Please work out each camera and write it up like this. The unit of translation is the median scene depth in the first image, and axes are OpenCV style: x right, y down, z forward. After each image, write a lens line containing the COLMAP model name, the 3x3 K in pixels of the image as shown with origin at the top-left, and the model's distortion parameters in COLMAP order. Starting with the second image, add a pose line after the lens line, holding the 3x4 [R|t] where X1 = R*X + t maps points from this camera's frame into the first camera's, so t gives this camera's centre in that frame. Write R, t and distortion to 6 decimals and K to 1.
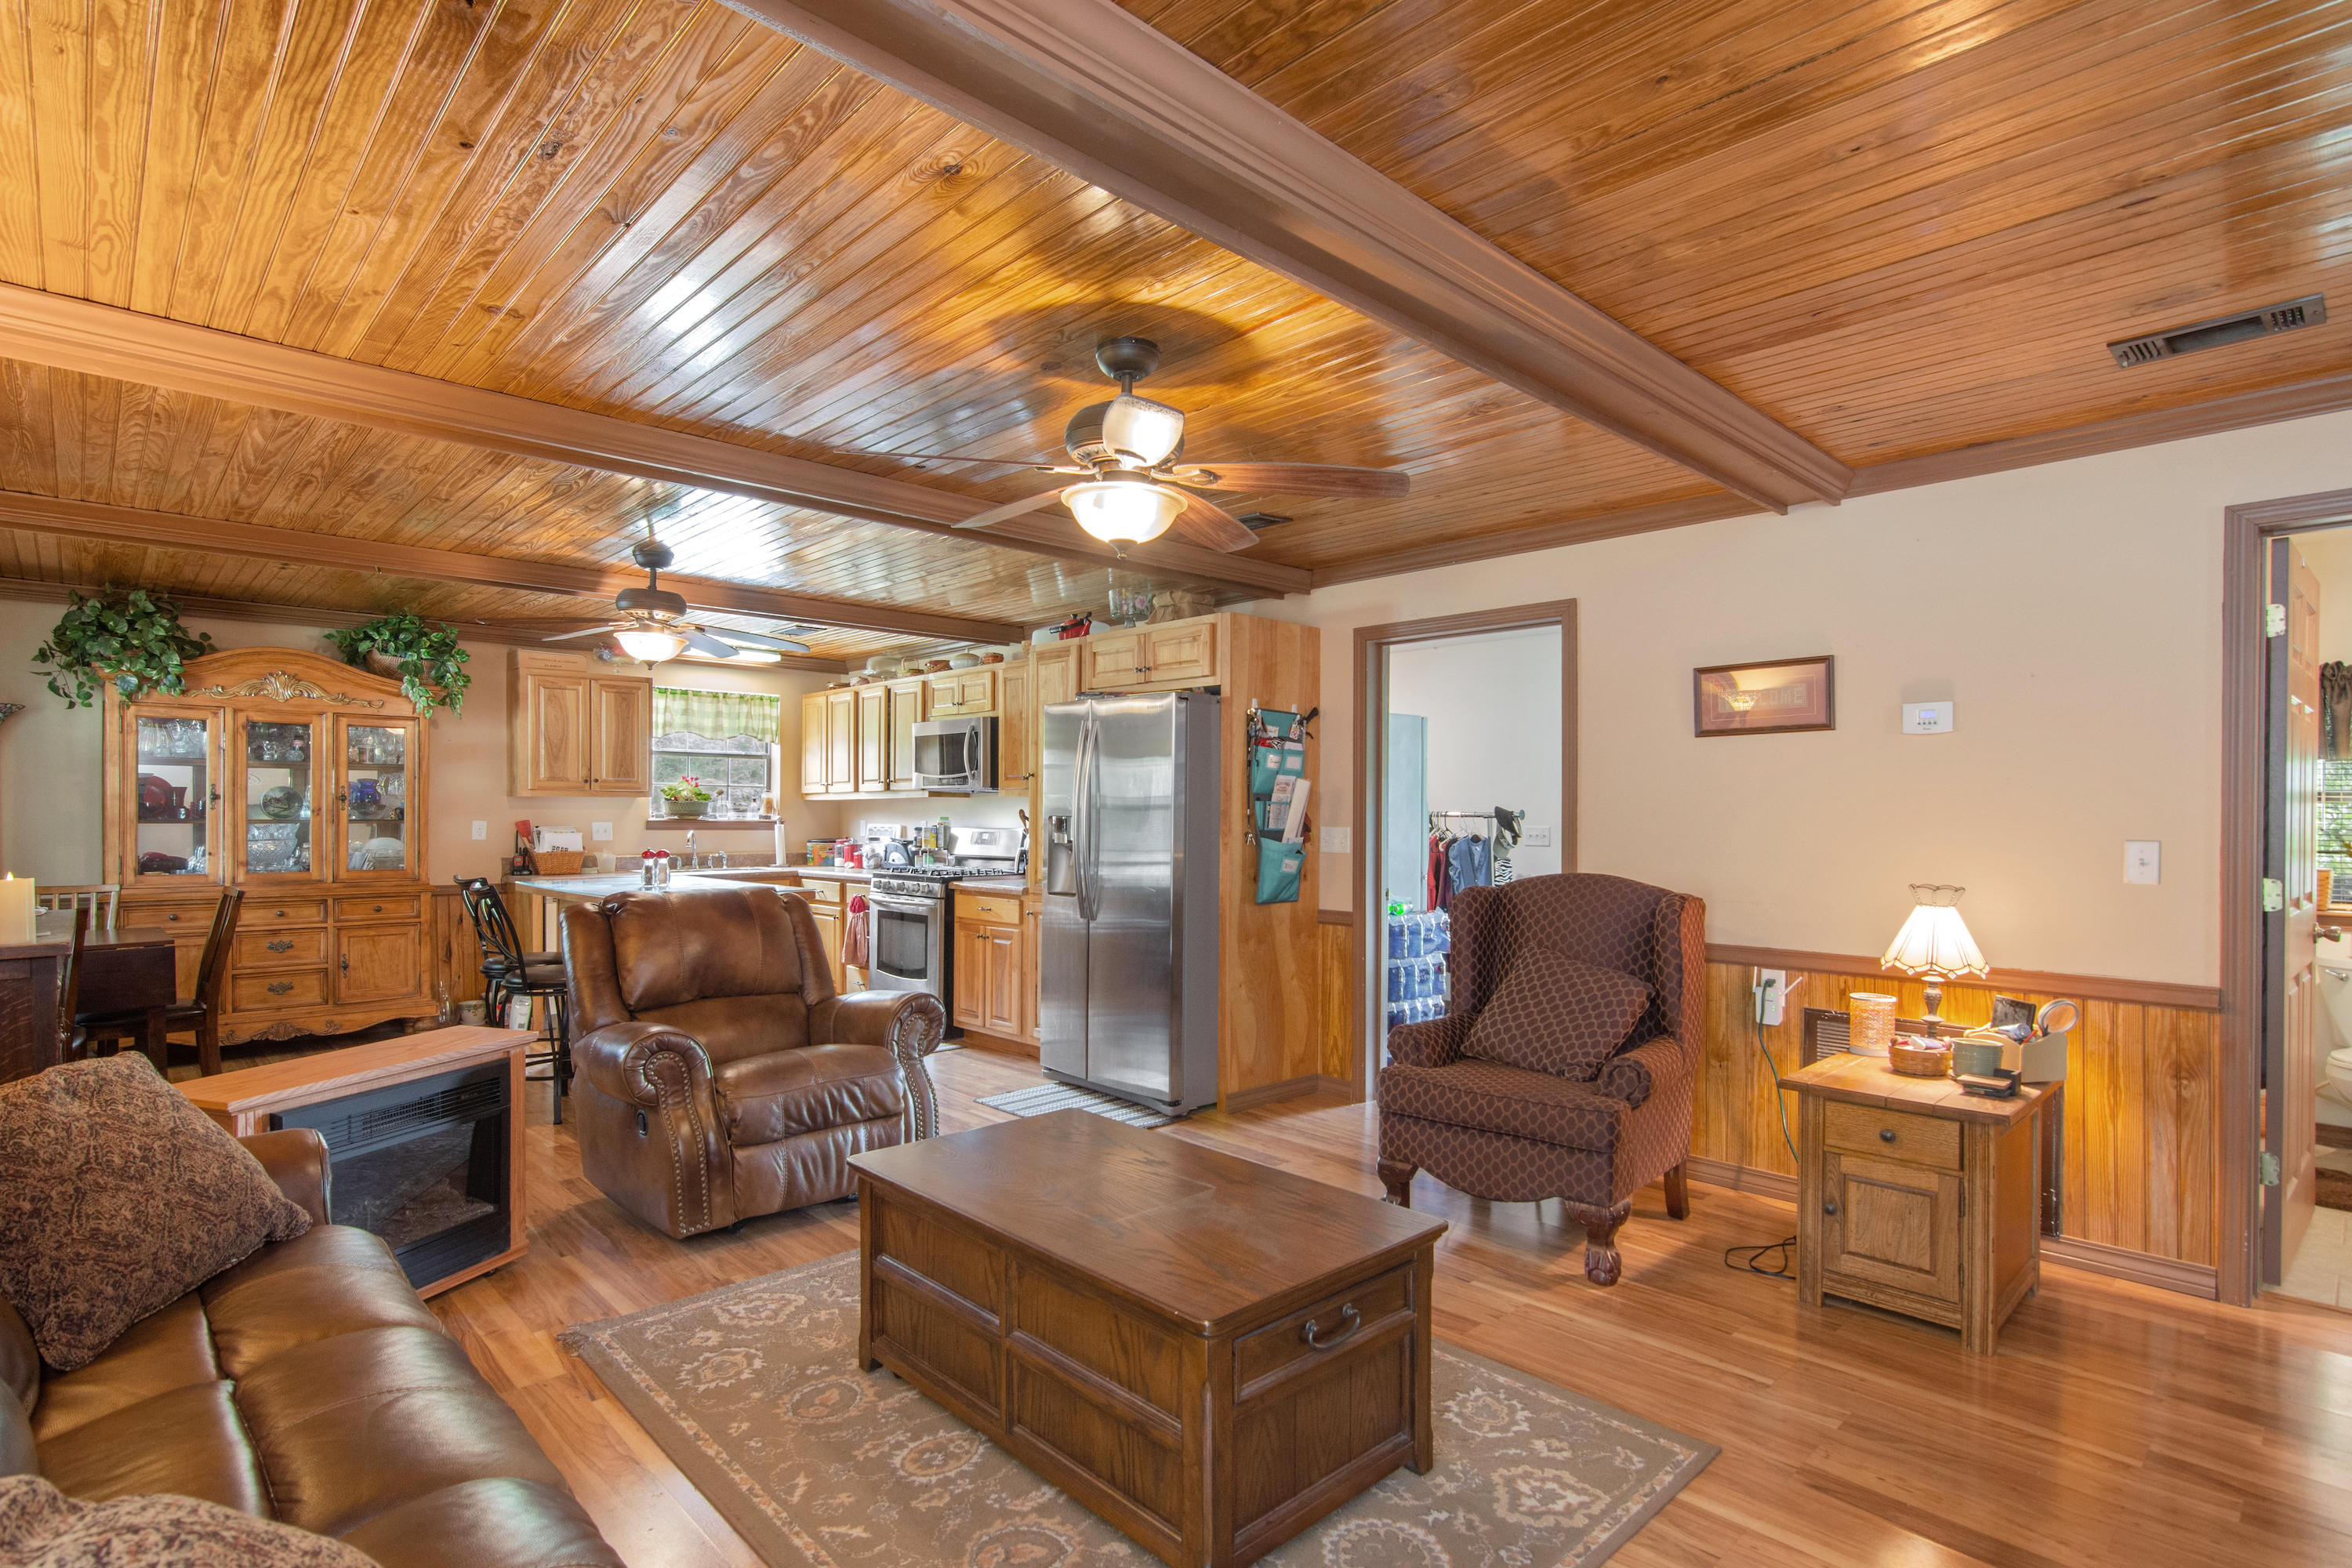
lens RADIAL K [[1156.7, 0, 1167.5], [0, 1156.7, 819.6], [0, 0, 1]] dist [-0.002507, -0.000393]
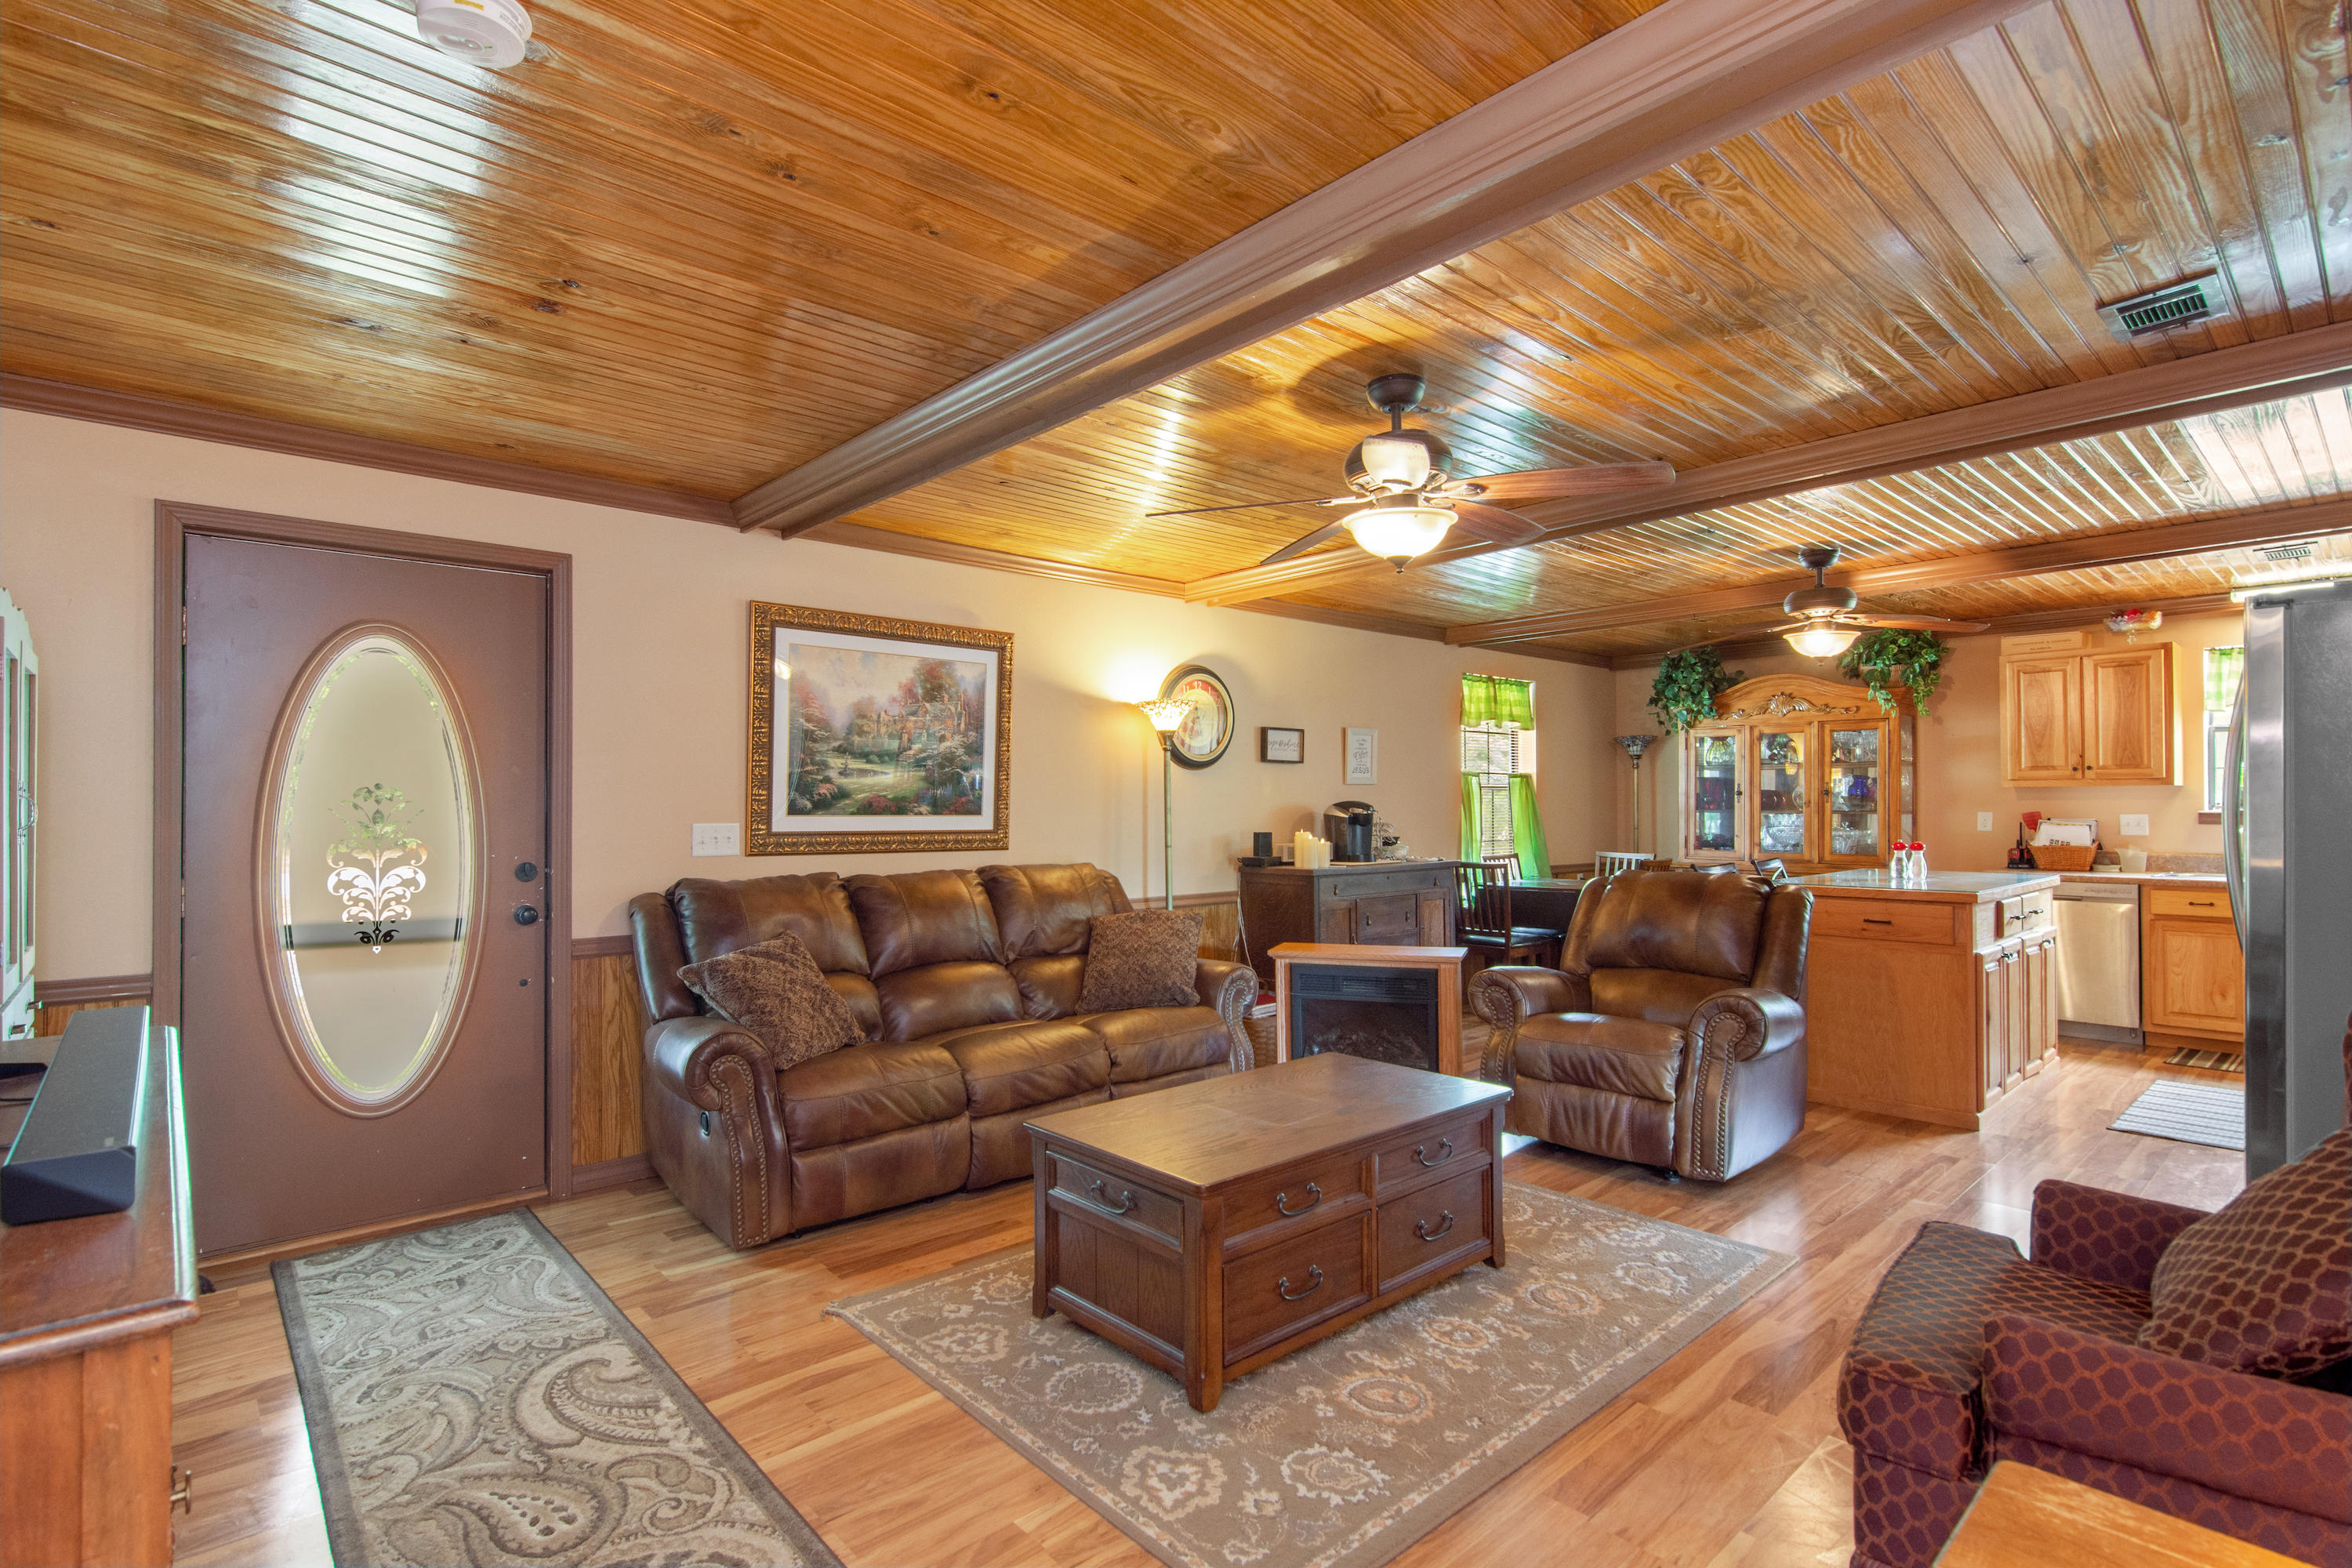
lens RADIAL K [[1128.9, 0, 1173.8], [0, 1128.9, 795.2], [0, 0, 1]] dist [0.003043, 0.000463]
pose [[-0.023668, -0.012353, -0.999644, 0.398352], [-0.001916, 0.999922, -0.012312, -0.000234], [0.999718, 0.001624, -0.023689, 0.308244]]
